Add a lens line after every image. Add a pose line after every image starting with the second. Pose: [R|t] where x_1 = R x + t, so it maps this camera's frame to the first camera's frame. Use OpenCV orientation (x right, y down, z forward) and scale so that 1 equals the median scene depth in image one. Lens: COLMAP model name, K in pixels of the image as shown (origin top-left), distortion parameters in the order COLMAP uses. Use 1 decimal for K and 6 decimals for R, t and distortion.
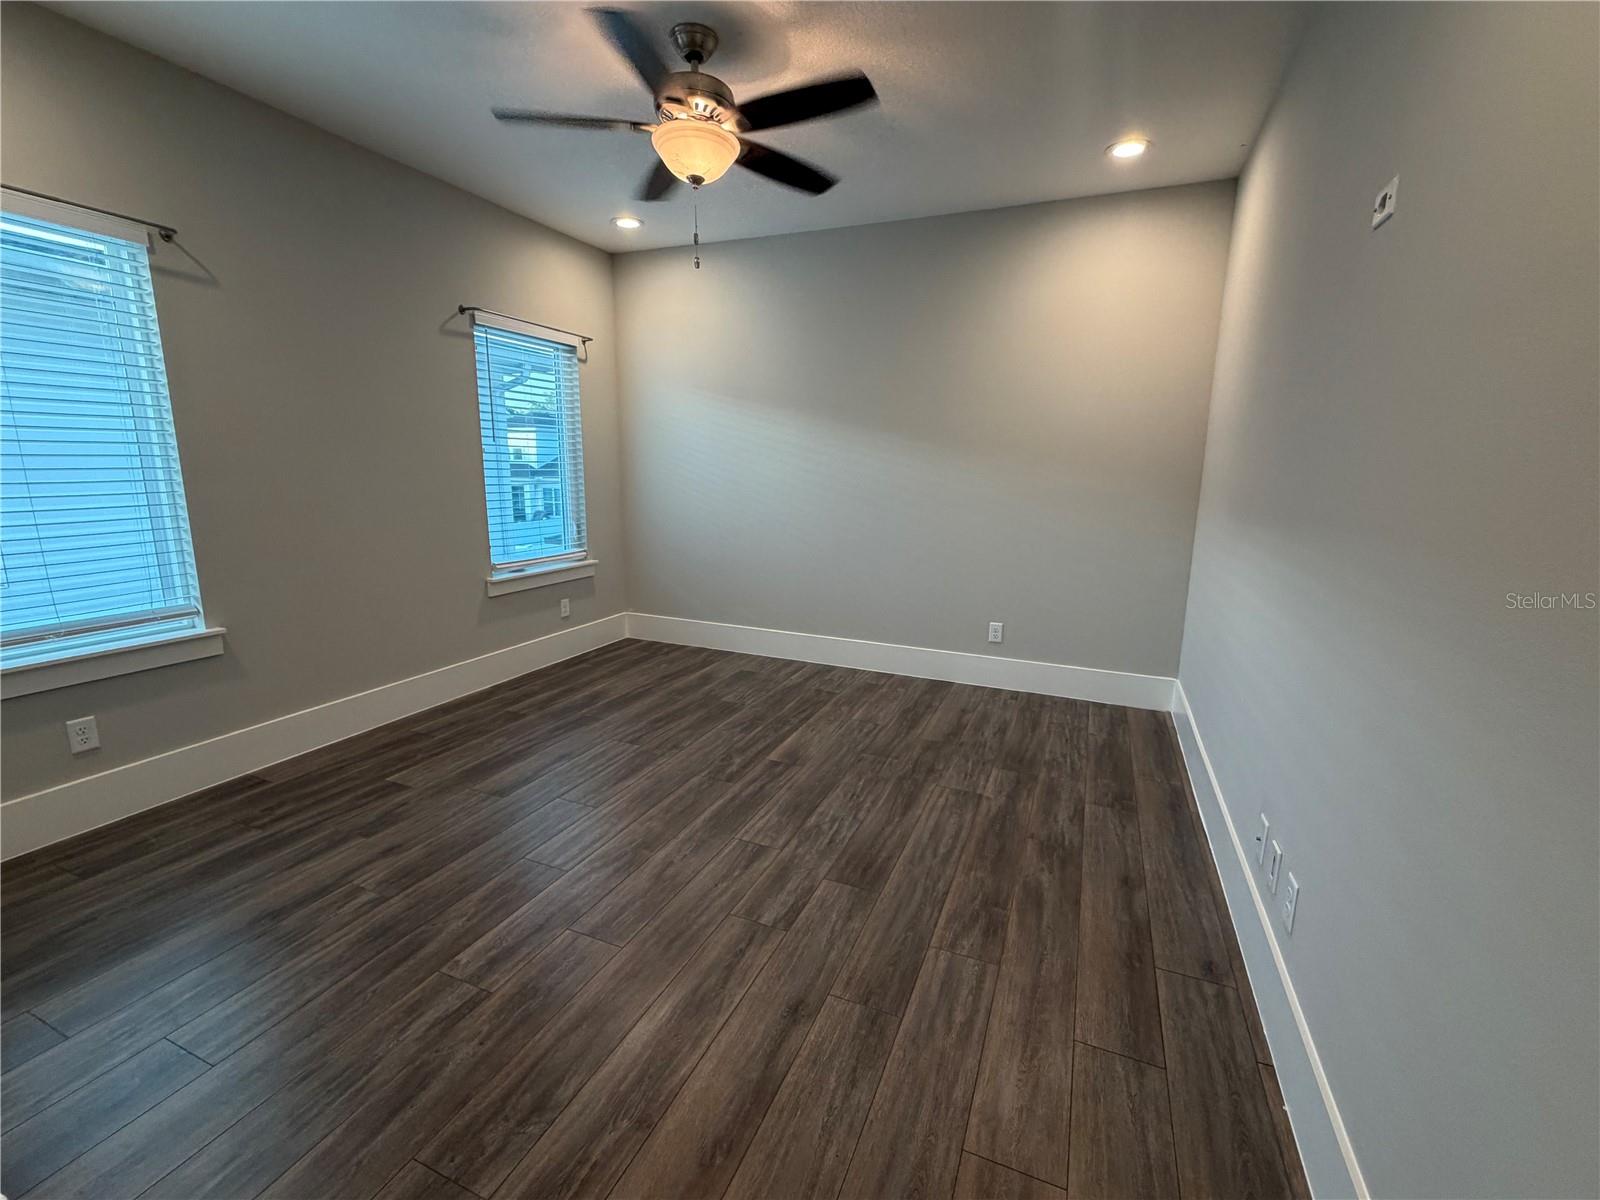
lens RADIAL K [[689.0, 0, 800.0], [0, 689.0, 600.0], [0, 0, 1]] dist [-0.002576, -0.000053]
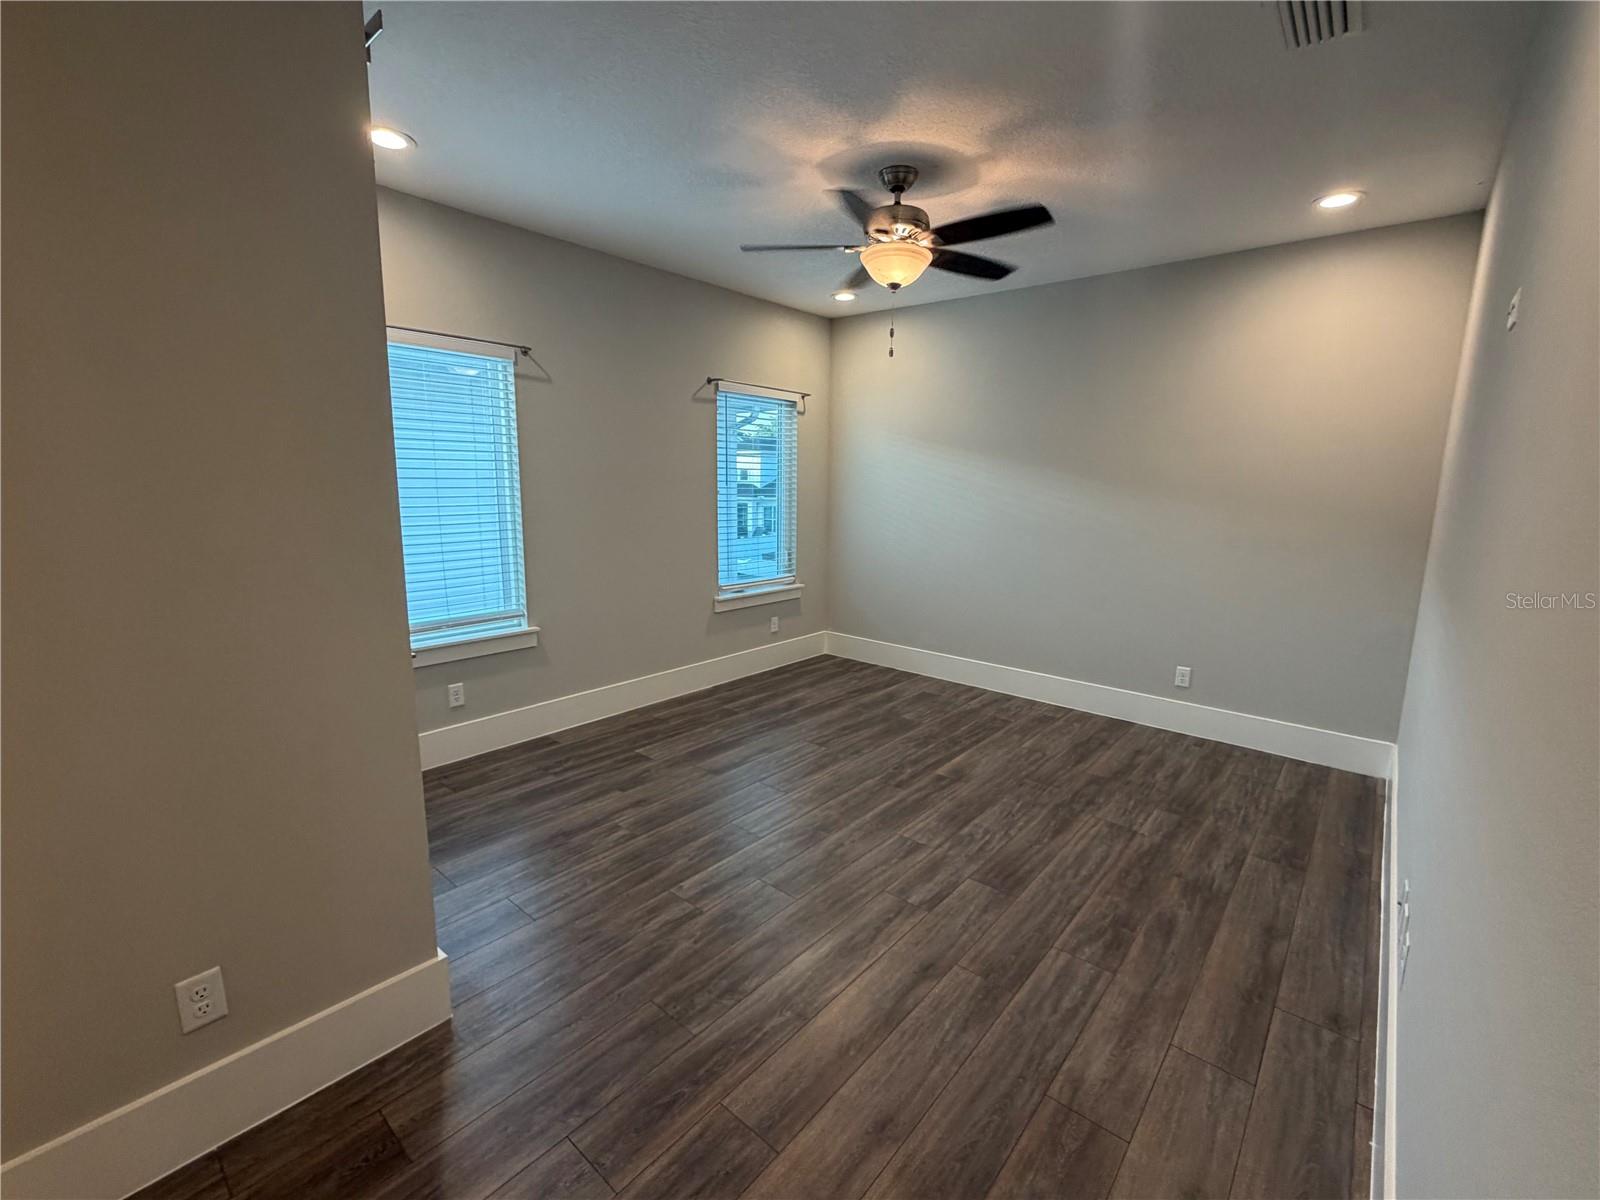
lens RADIAL K [[689.0, 0, 800.0], [0, 689.0, 600.0], [0, 0, 1]] dist [-0.002576, -0.000053]
pose [[0.954893, 0.051347, -0.292478, 0.072471], [-0.058674, 0.998144, -0.016326, -0.025259], [0.291096, 0.032750, 0.956133, -0.191475]]
